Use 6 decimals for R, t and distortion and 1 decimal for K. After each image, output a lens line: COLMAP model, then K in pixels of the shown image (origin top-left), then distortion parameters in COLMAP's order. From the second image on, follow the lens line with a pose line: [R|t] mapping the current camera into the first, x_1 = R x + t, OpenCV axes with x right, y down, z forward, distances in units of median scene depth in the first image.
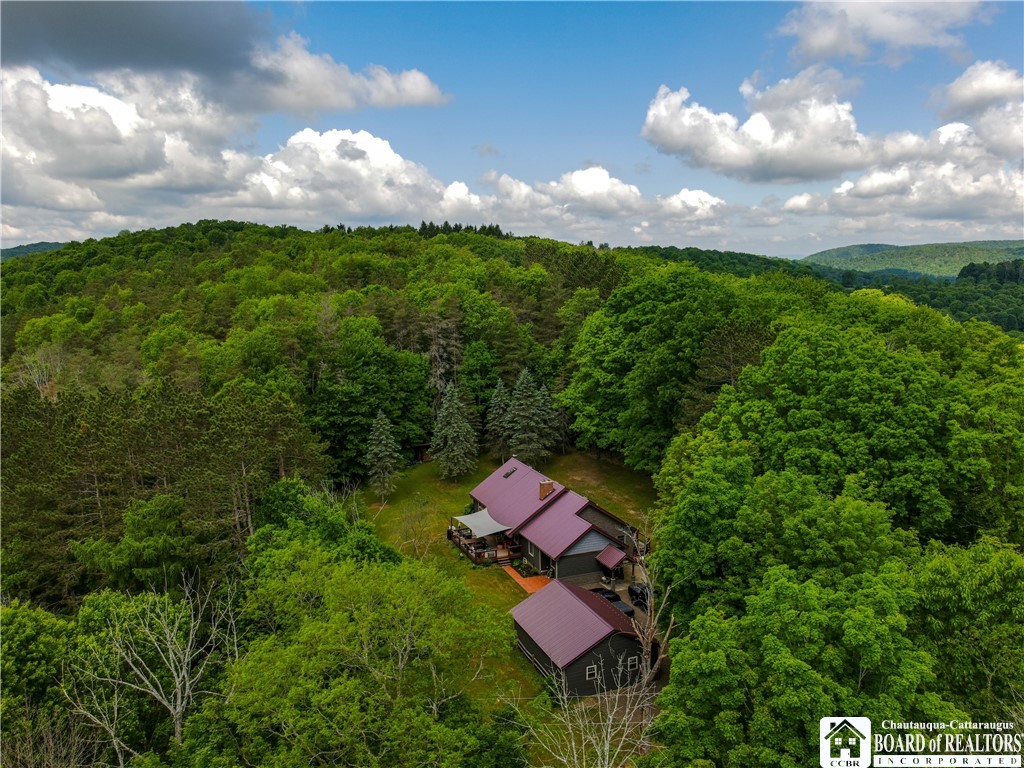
lens RADIAL K [[818.0, 0, 512.0], [0, 818.0, 384.0], [0, 0, 1]] dist [-0.010401, -0.010029]
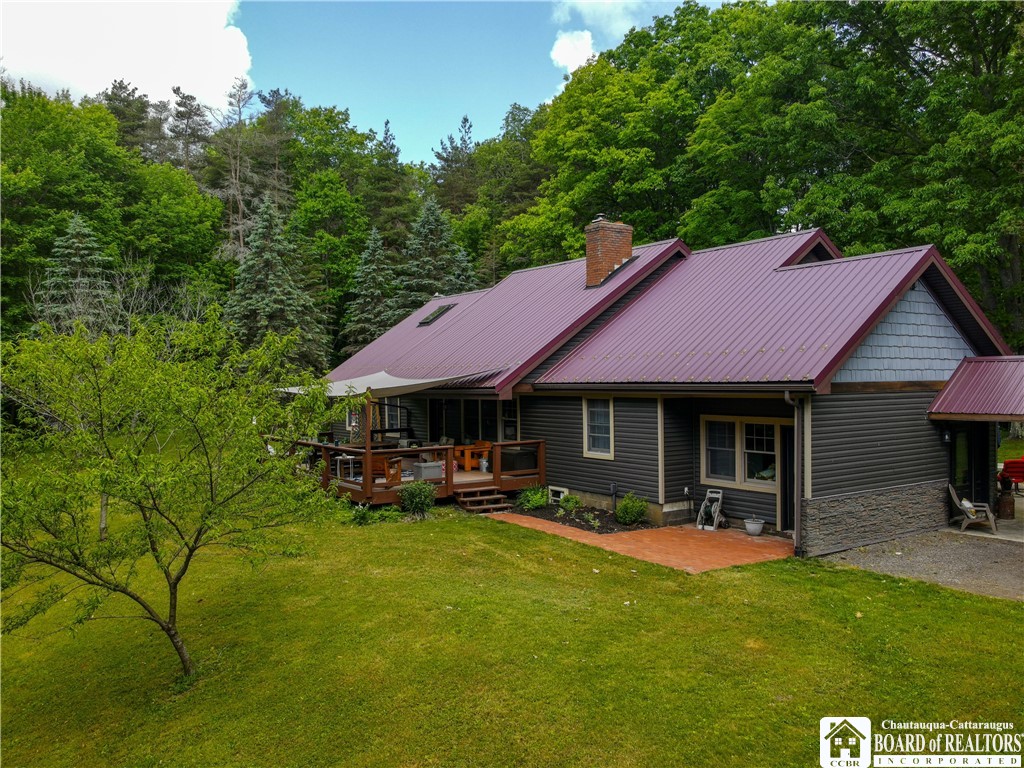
lens RADIAL K [[818.0, 0, 512.0], [0, 818.0, 384.0], [0, 0, 1]] dist [-0.010401, -0.010029]
pose [[0.977387, 0.000292, 0.211456, -0.040877], [0.030443, 0.989388, -0.142075, 0.170192], [-0.209254, 0.145300, 0.967006, 0.589483]]
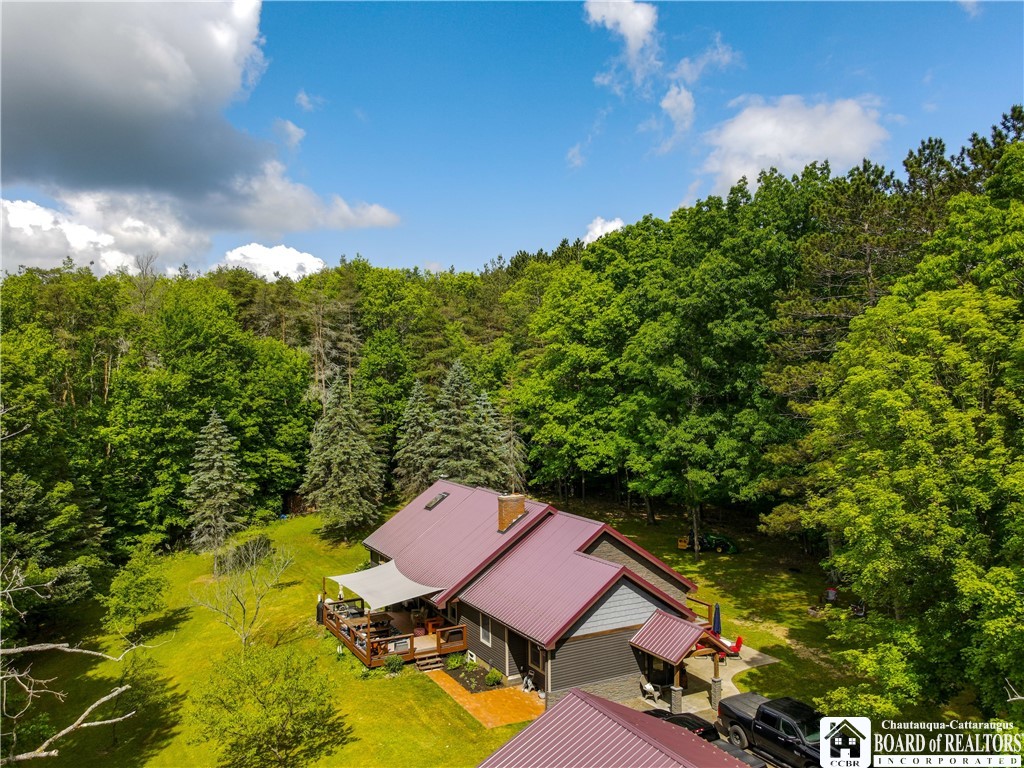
lens RADIAL K [[818.0, 0, 512.0], [0, 818.0, 384.0], [0, 0, 1]] dist [-0.010401, -0.010029]
pose [[0.994628, -0.001014, 0.103505, -0.008136], [0.015270, 0.990449, -0.137033, 0.095673], [-0.102377, 0.137877, 0.985144, 0.389439]]
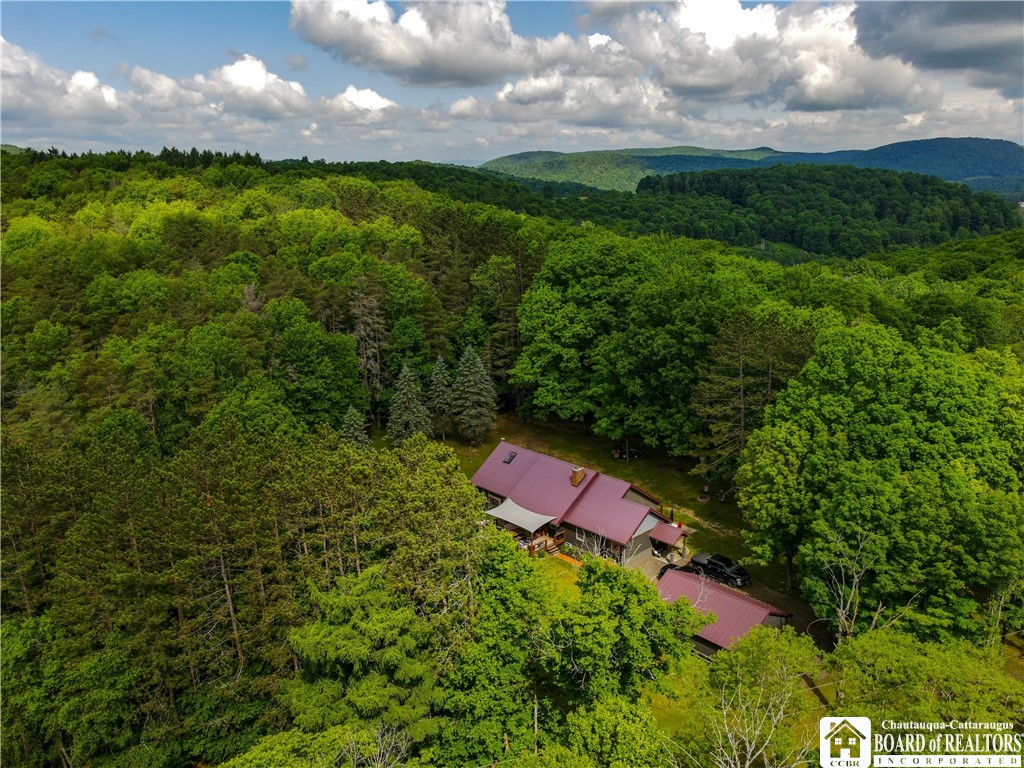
lens RADIAL K [[818.0, 0, 512.0], [0, 818.0, 384.0], [0, 0, 1]] dist [-0.010401, -0.010029]
pose [[0.927430, -0.095849, 0.361506, -0.326154], [0.055065, 0.991063, 0.121501, -0.097220], [-0.369921, -0.092777, 0.924419, 0.051218]]
